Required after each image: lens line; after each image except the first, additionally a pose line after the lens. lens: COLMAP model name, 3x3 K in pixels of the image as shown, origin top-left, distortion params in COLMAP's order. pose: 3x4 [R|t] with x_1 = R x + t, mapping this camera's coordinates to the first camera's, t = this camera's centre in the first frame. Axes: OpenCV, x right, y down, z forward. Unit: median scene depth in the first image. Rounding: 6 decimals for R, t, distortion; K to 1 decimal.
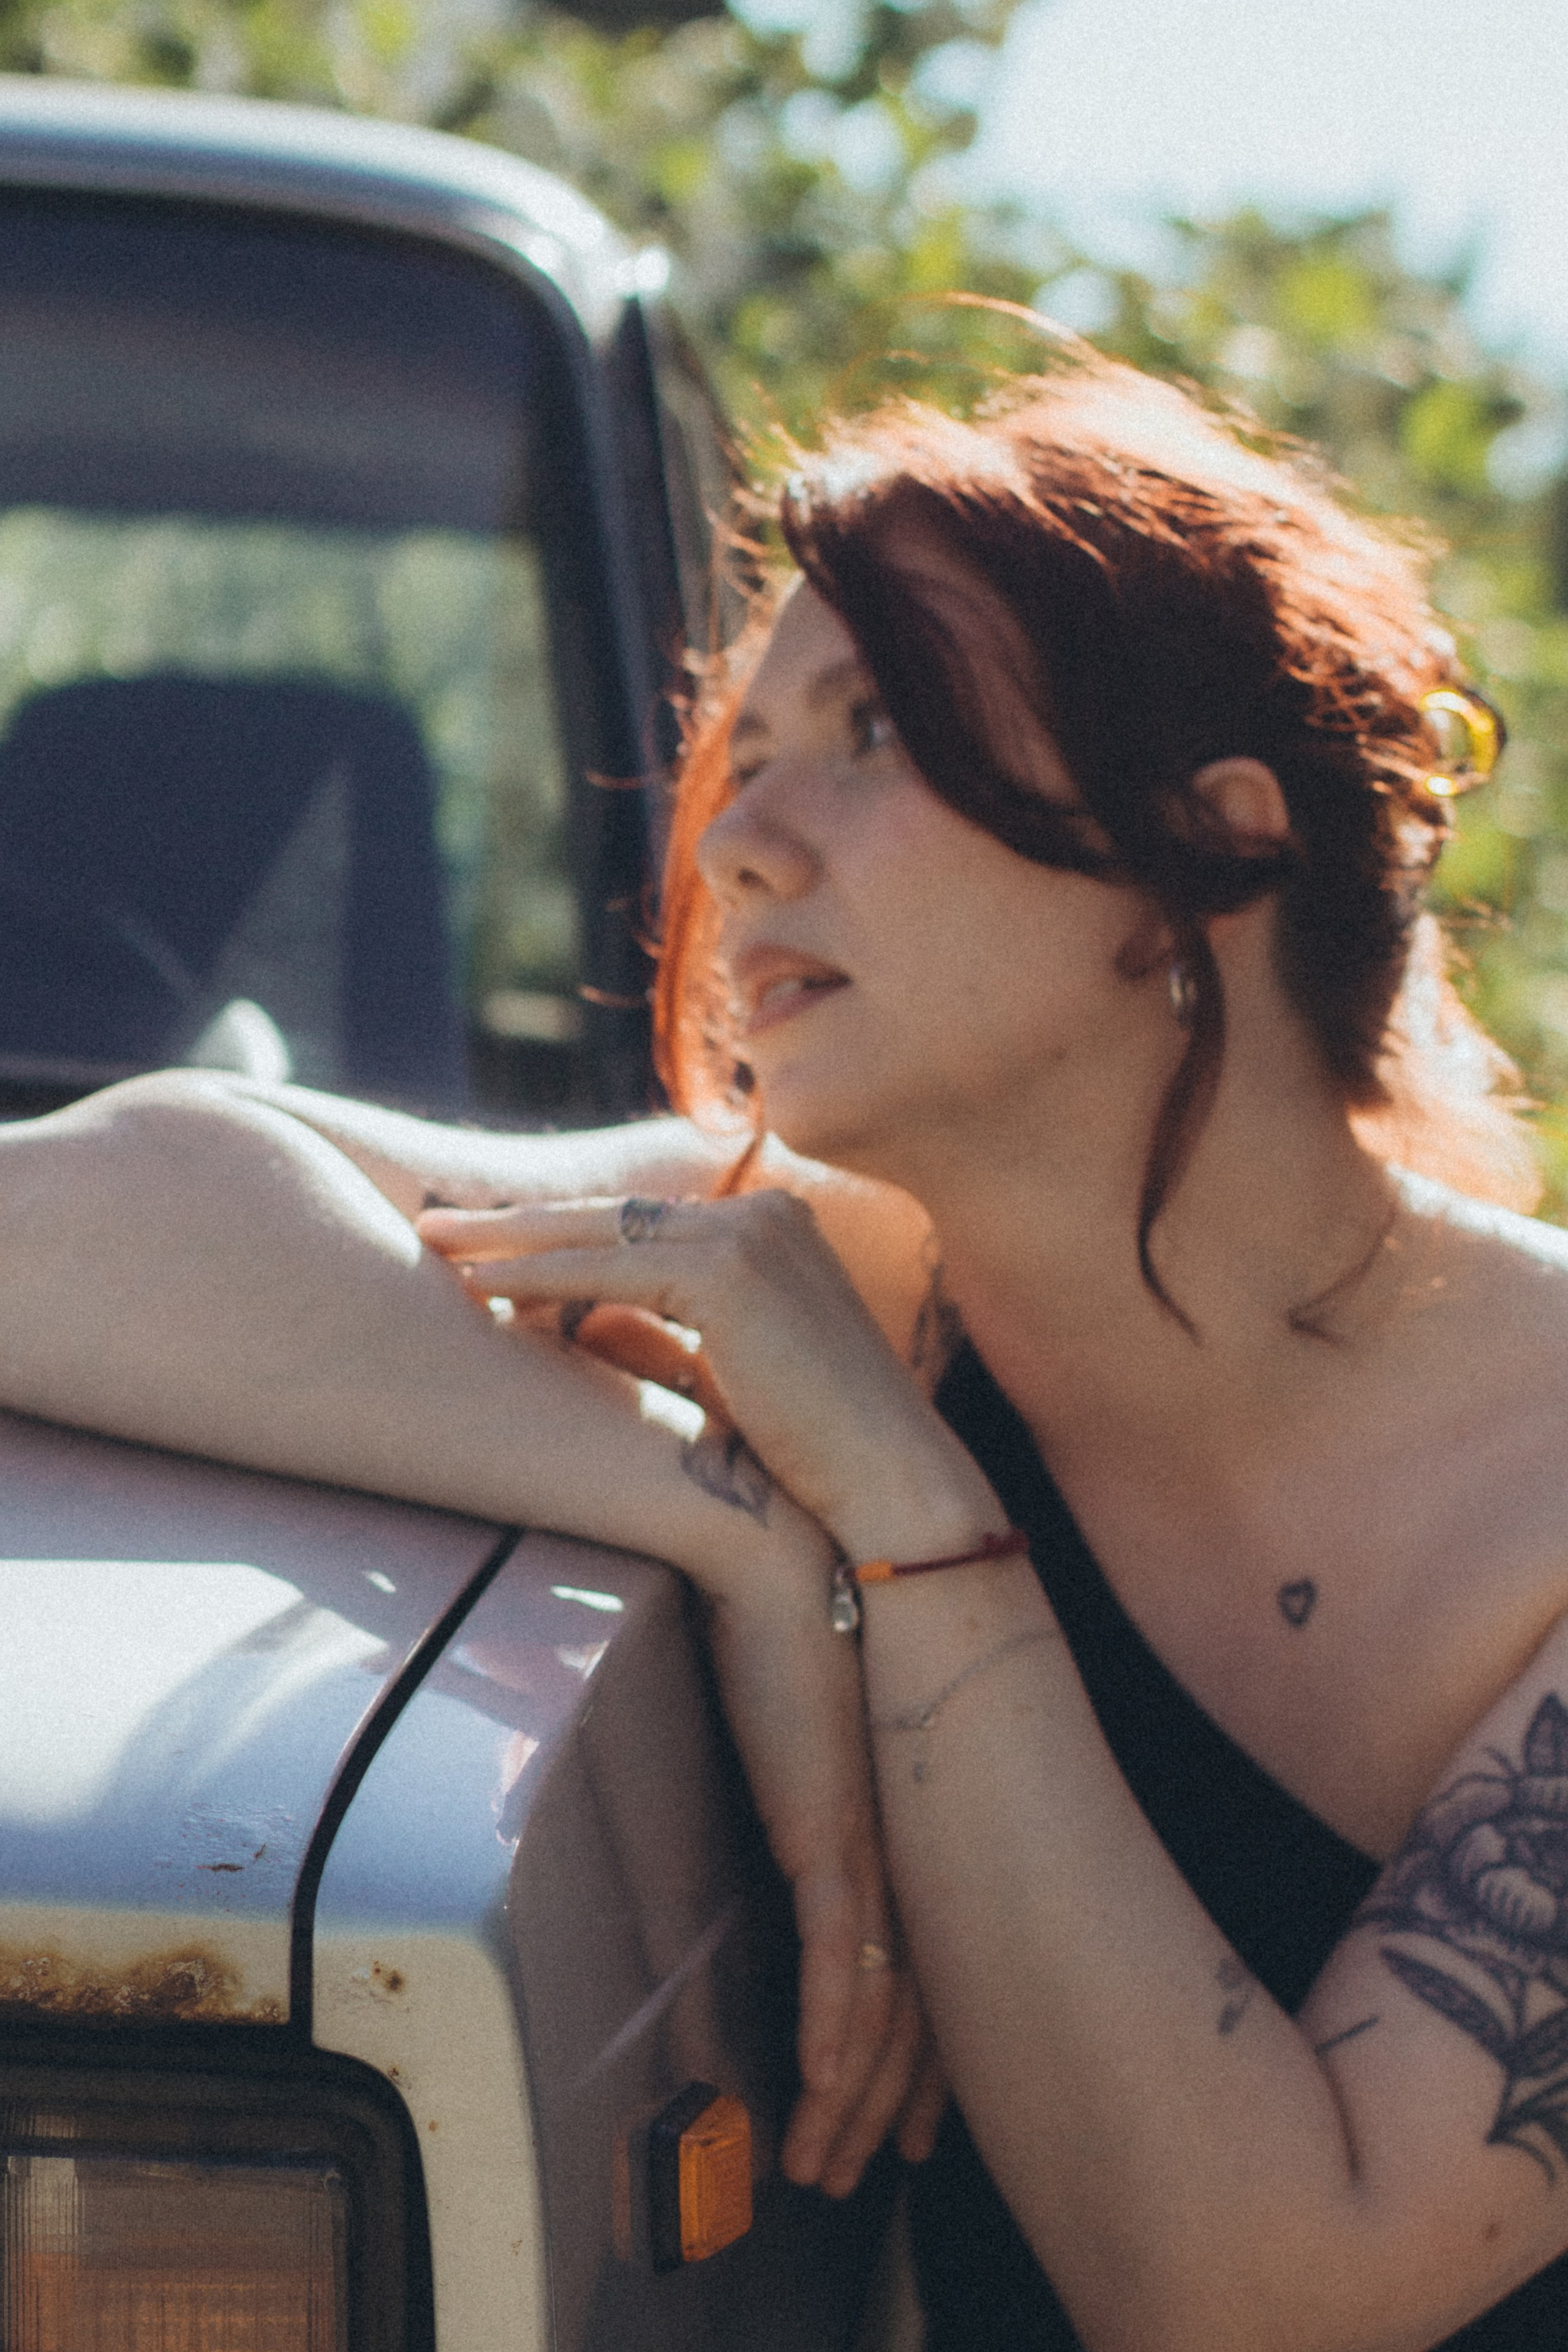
lens RADIAL K [[5331.5, 0, 788.8], [0, 5331.5, 1172.2], [0, 0, 1]] dist [-0.085672, 0.504995]
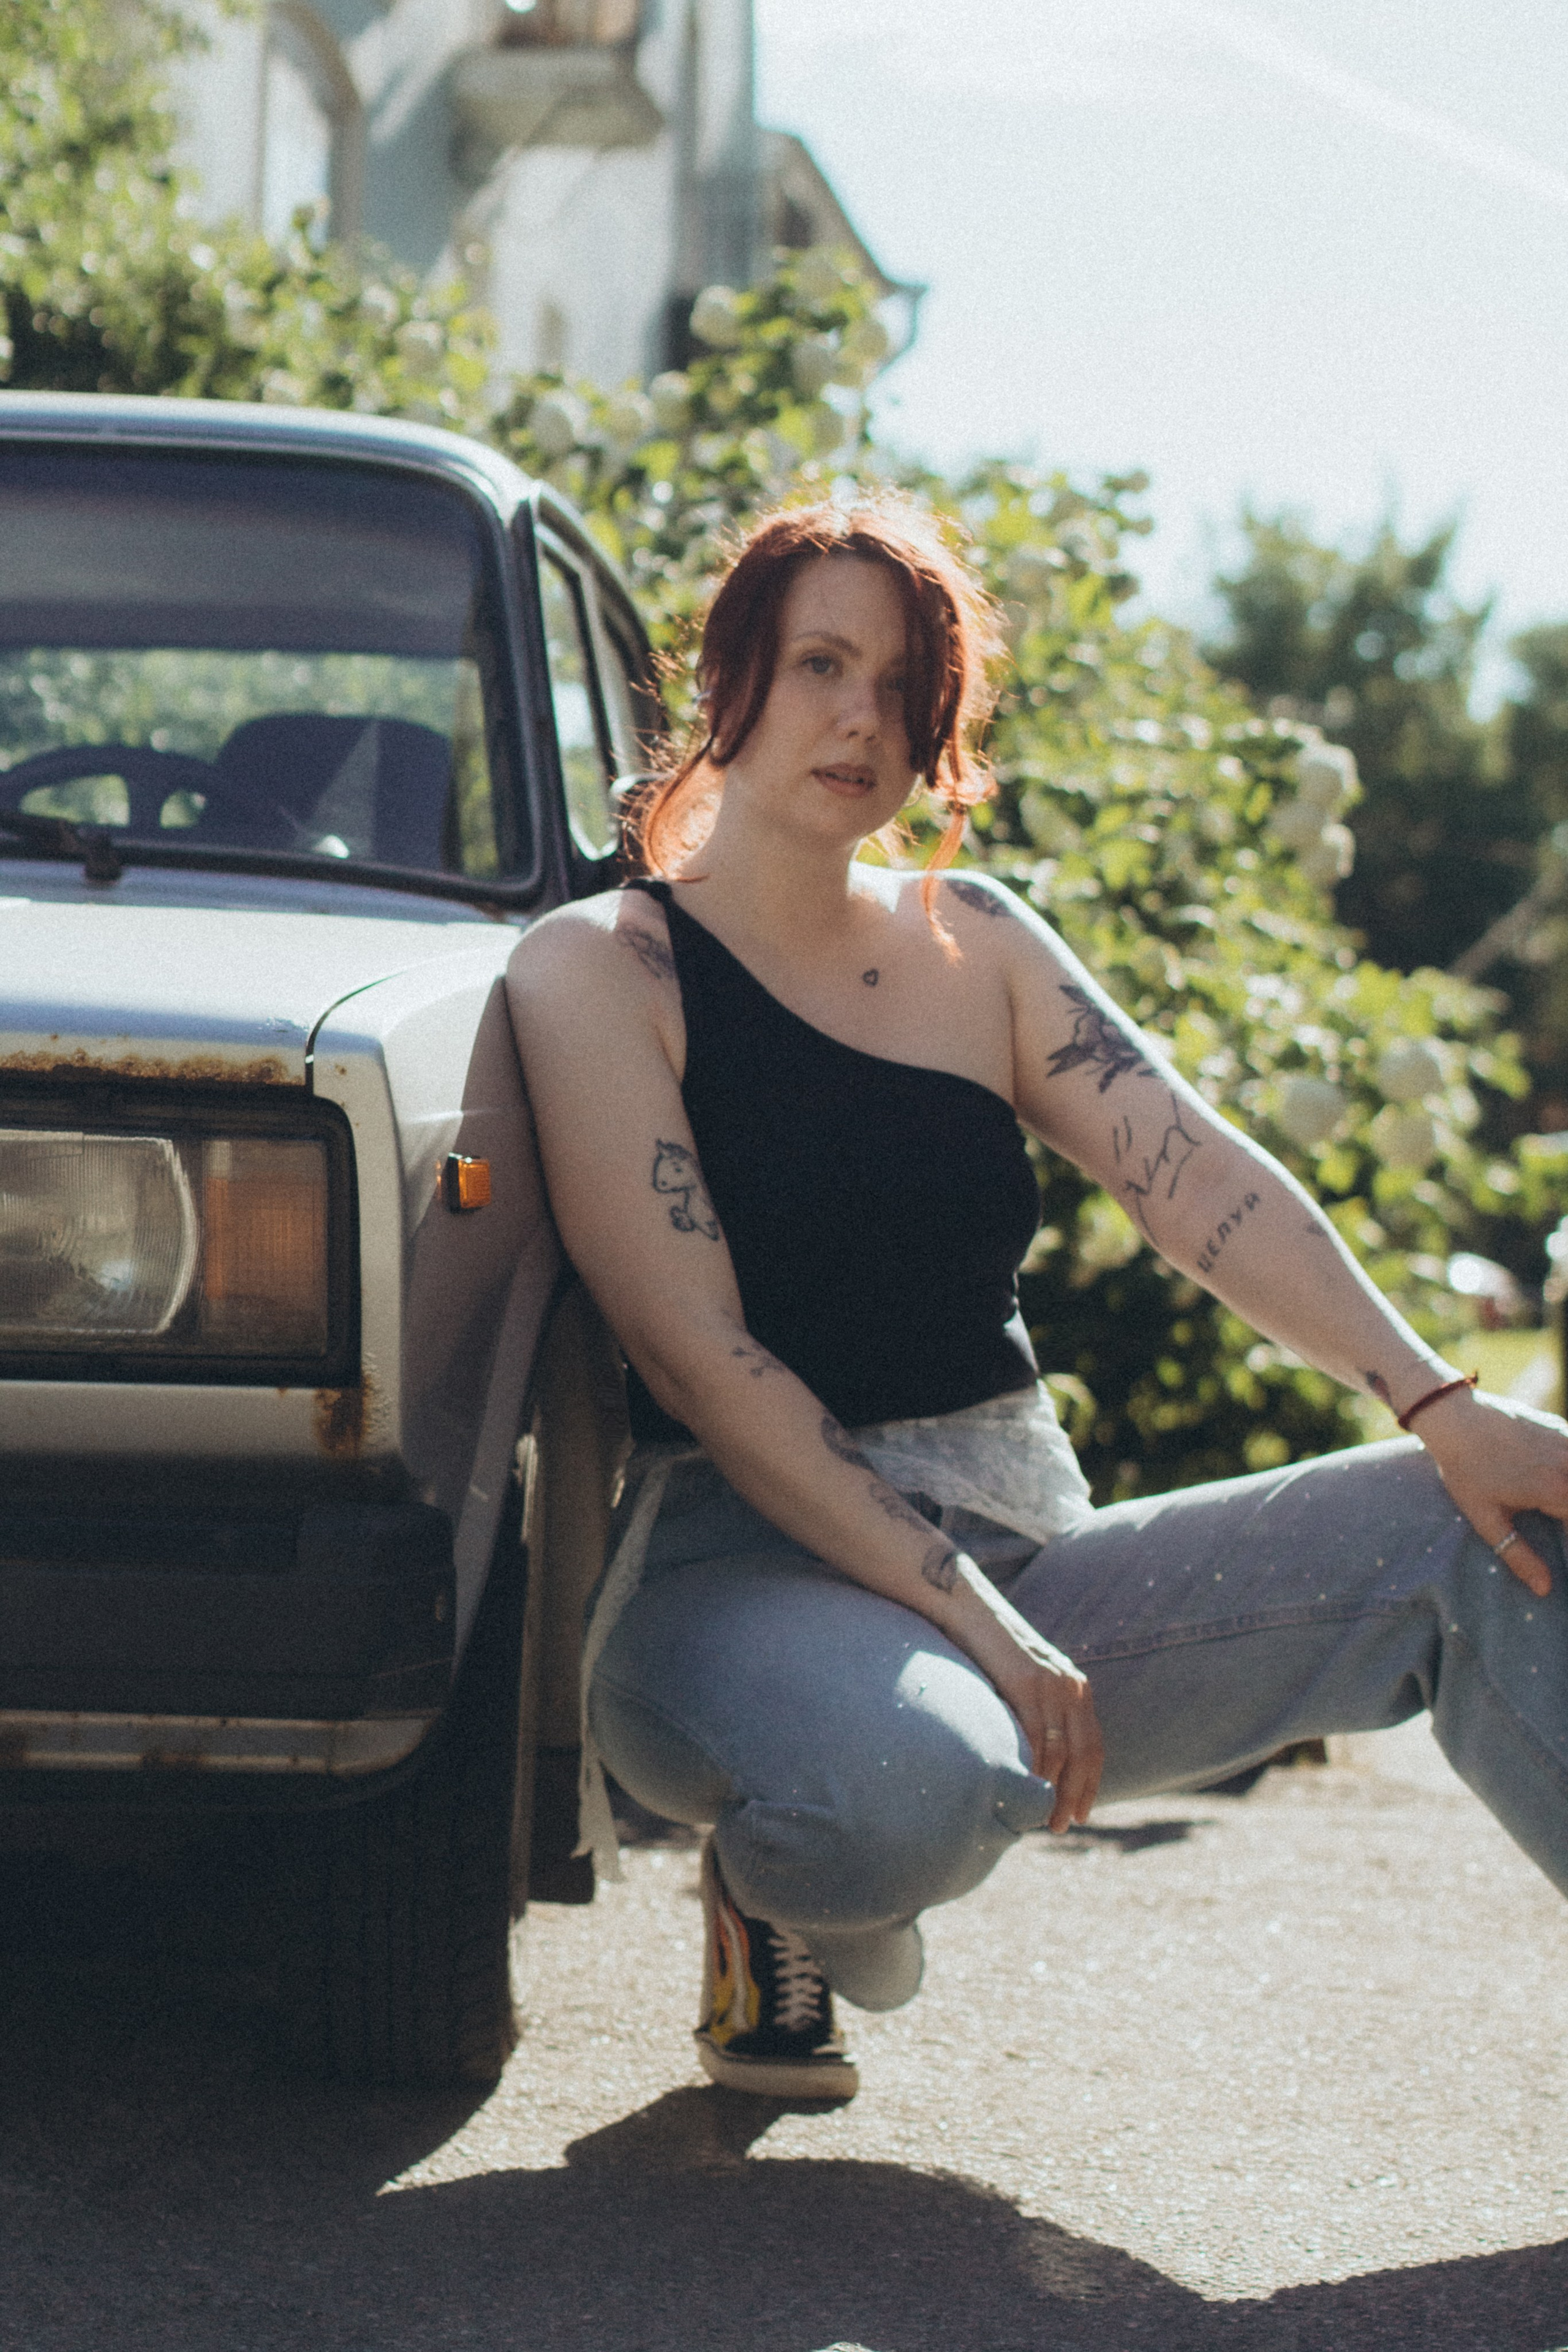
lens RADIAL K [[5025.4, 0, 779.8], [0, 5025.4, 1226.5], [0, 0, 1]] dist [-0.022166, -0.149619]
pose [[0.998801, -0.015034, -0.046594, 0.171052], [0.012992, 0.998954, -0.043837, 0.219671], [0.047204, 0.043179, 0.997952, -0.996882]]
